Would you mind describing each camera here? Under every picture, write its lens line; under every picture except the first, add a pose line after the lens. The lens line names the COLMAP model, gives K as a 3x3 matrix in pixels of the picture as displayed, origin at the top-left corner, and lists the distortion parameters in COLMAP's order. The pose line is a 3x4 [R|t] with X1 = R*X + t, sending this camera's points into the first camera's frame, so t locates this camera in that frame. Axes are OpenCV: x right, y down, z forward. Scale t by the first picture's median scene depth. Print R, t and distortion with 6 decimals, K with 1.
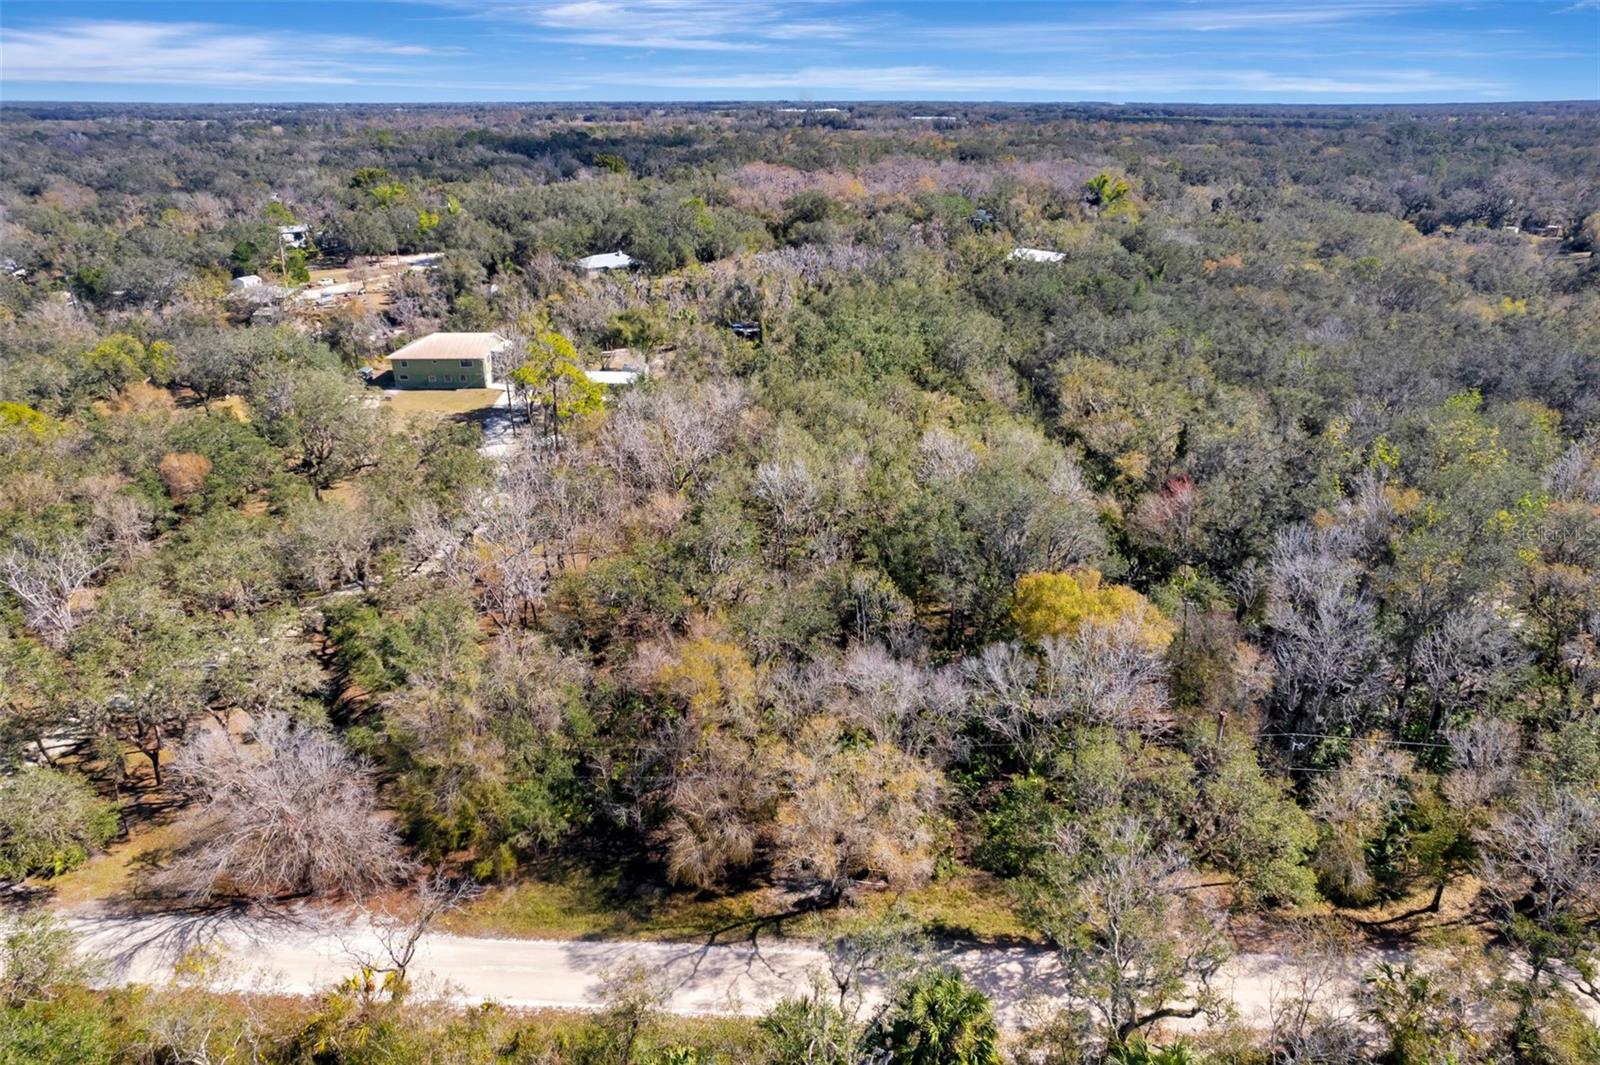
lens RADIAL K [[1048.6, 0, 800.0], [0, 1048.6, 532.5], [0, 0, 1]] dist [-0.080755, 0.085179]
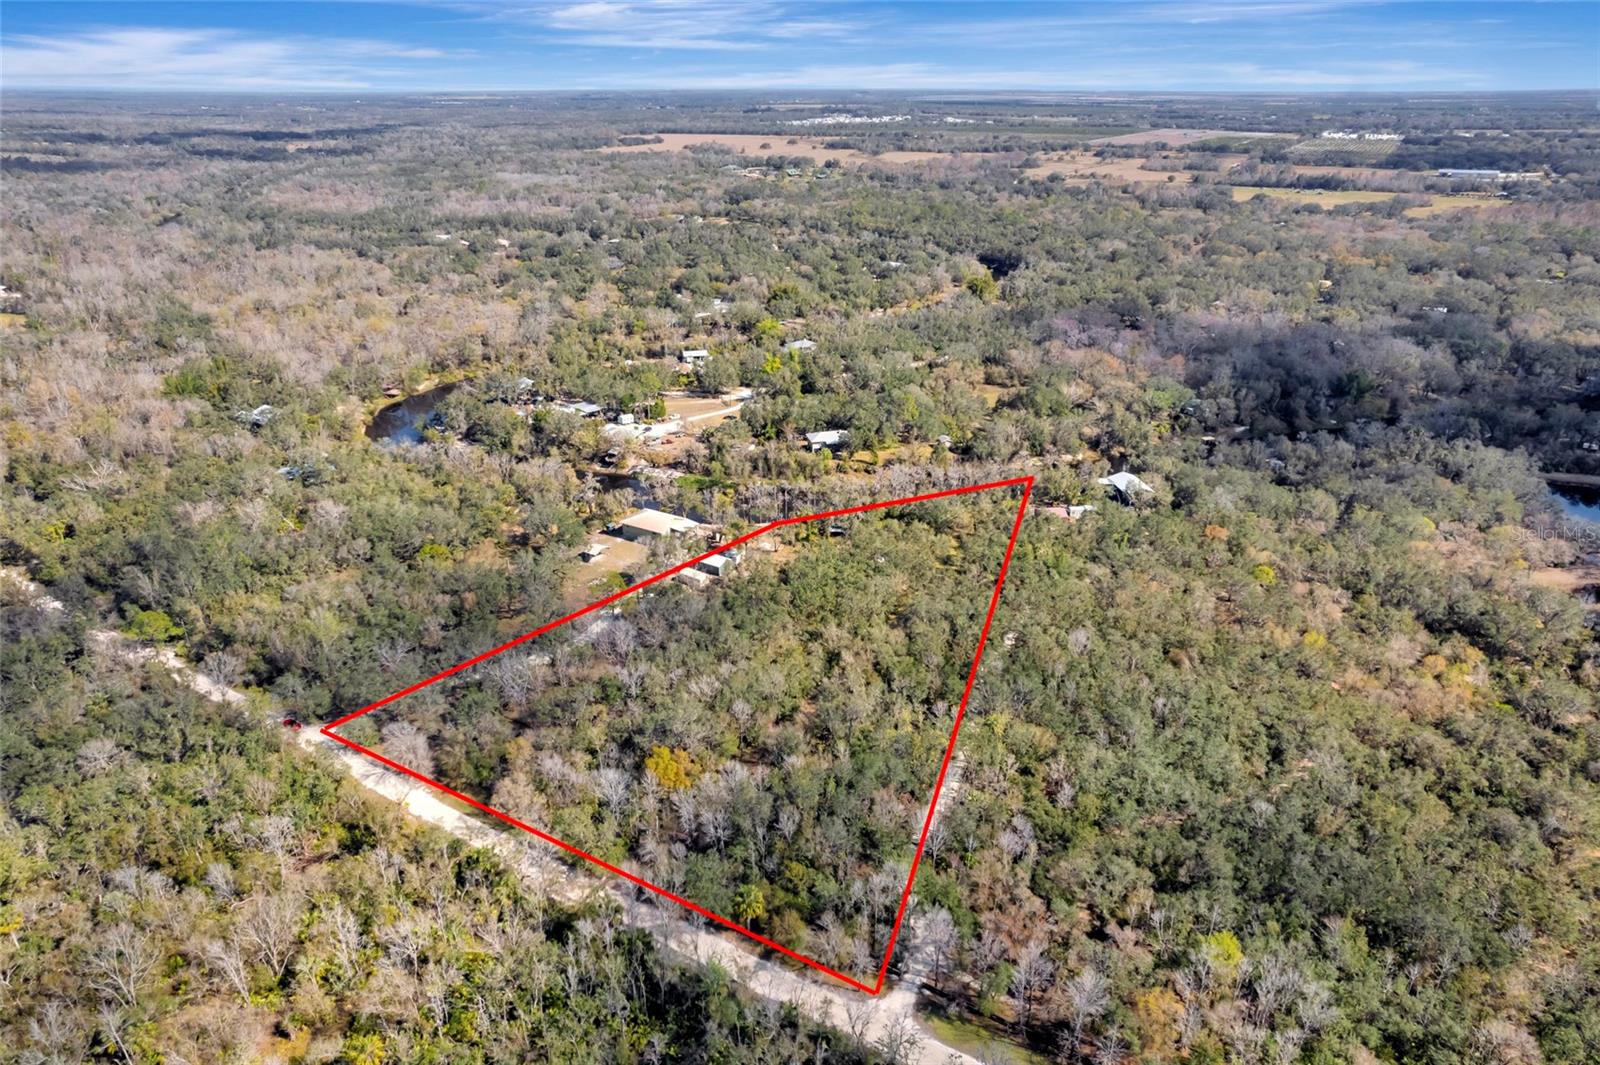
lens RADIAL K [[1048.6, 0, 800.0], [0, 1048.6, 532.5], [0, 0, 1]] dist [-0.080755, 0.085179]
pose [[0.868068, 0.208144, -0.450705, 1.907258], [-0.197431, 0.977722, 0.071275, -0.883460], [0.455500, 0.027112, 0.889823, -1.408786]]
